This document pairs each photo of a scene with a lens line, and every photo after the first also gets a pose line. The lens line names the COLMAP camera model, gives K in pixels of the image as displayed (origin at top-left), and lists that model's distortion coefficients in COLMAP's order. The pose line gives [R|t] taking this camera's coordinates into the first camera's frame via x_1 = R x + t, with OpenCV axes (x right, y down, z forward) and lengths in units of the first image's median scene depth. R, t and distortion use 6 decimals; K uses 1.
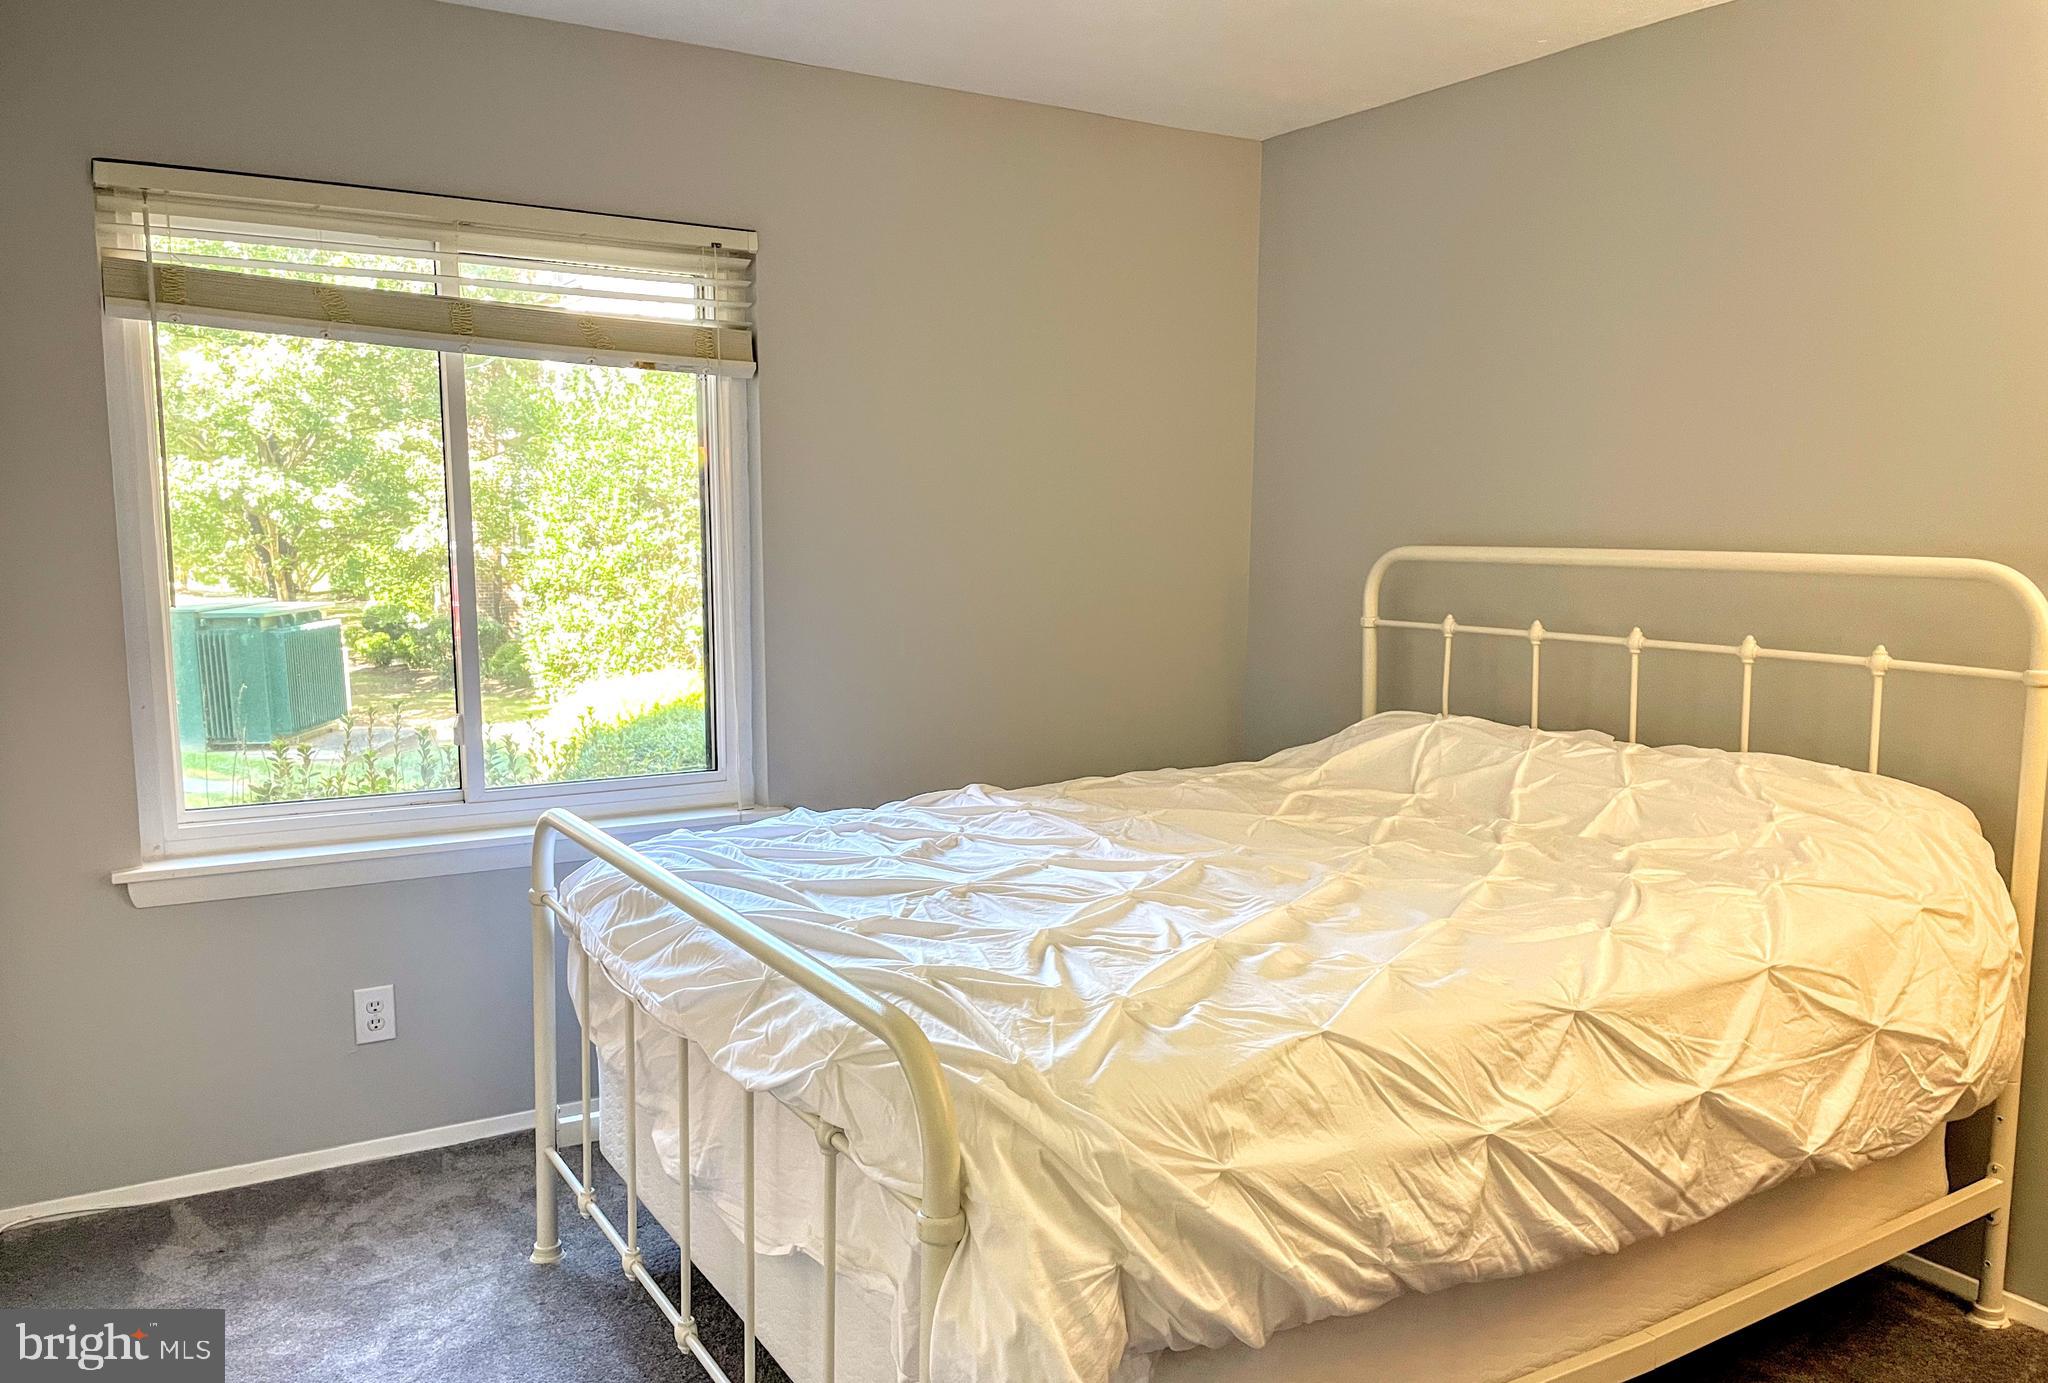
lens RADIAL K [[1534.6, 0, 1023.9], [0, 1534.6, 688.7], [0, 0, 1]] dist [-0.004337, -0.011428]
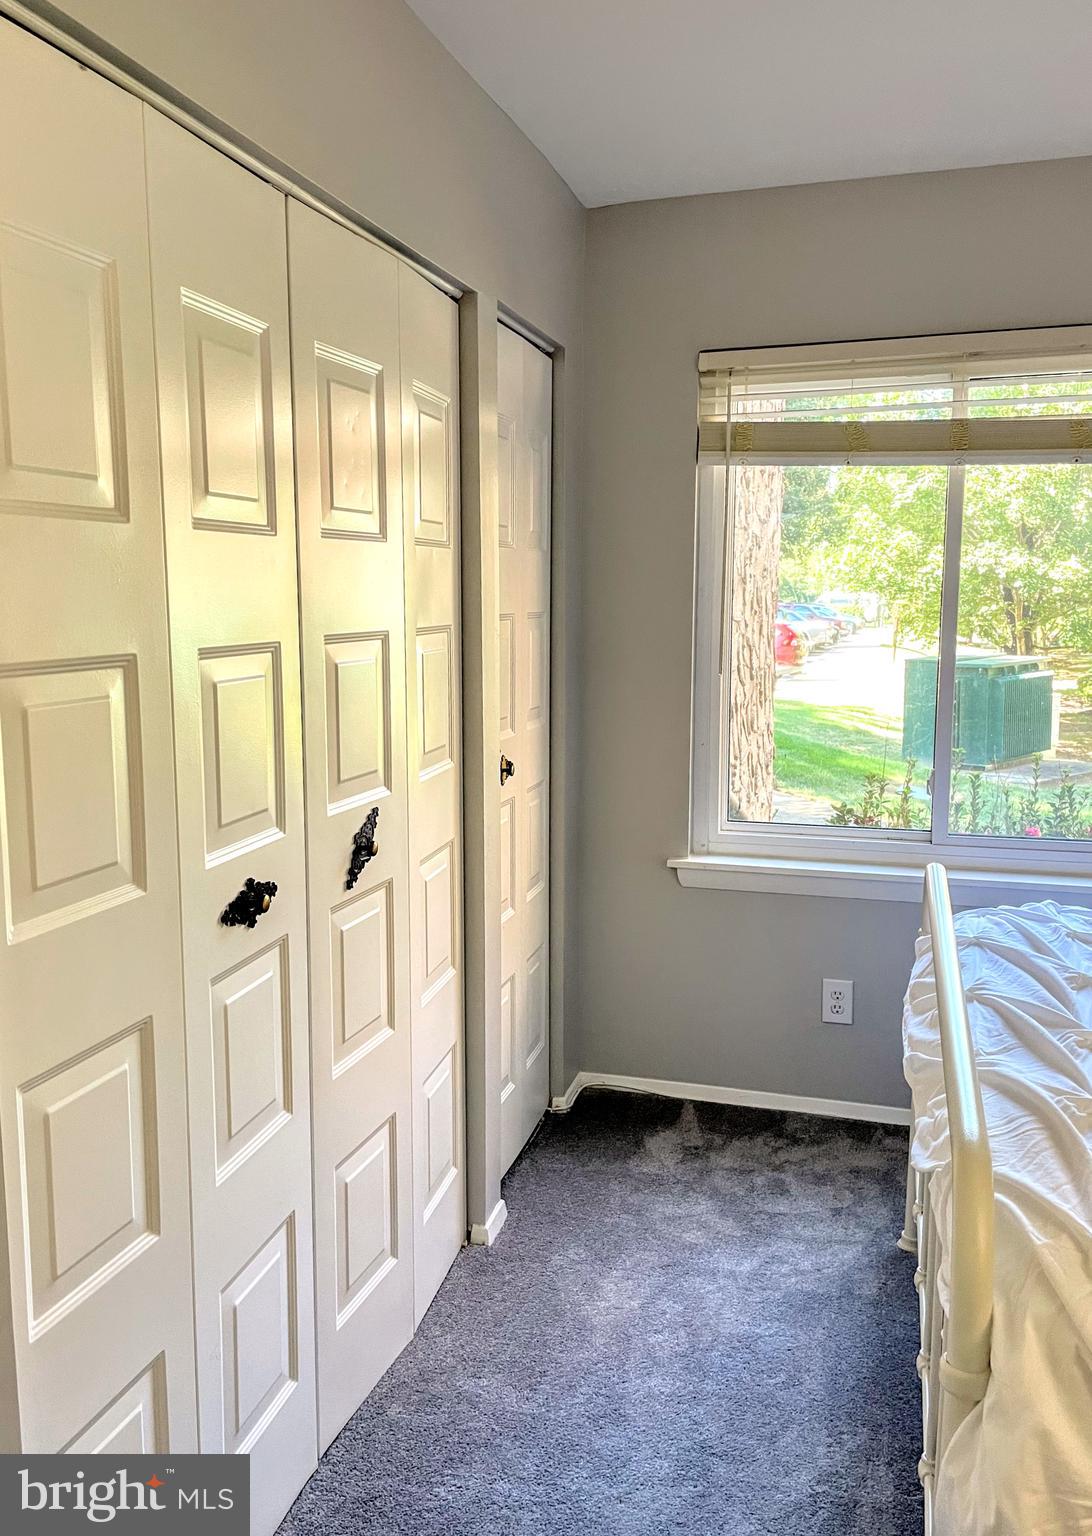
lens RADIAL K [[1234.4, 0, 524.5], [0, 1234.4, 730.0], [0, 0, 1]] dist [0.038699, -0.021737]
pose [[0.653396, 0.073791, -0.753411, 0.161686], [-0.069346, 0.996888, 0.037497, -0.030677], [0.753833, 0.027746, 0.656480, 0.133468]]
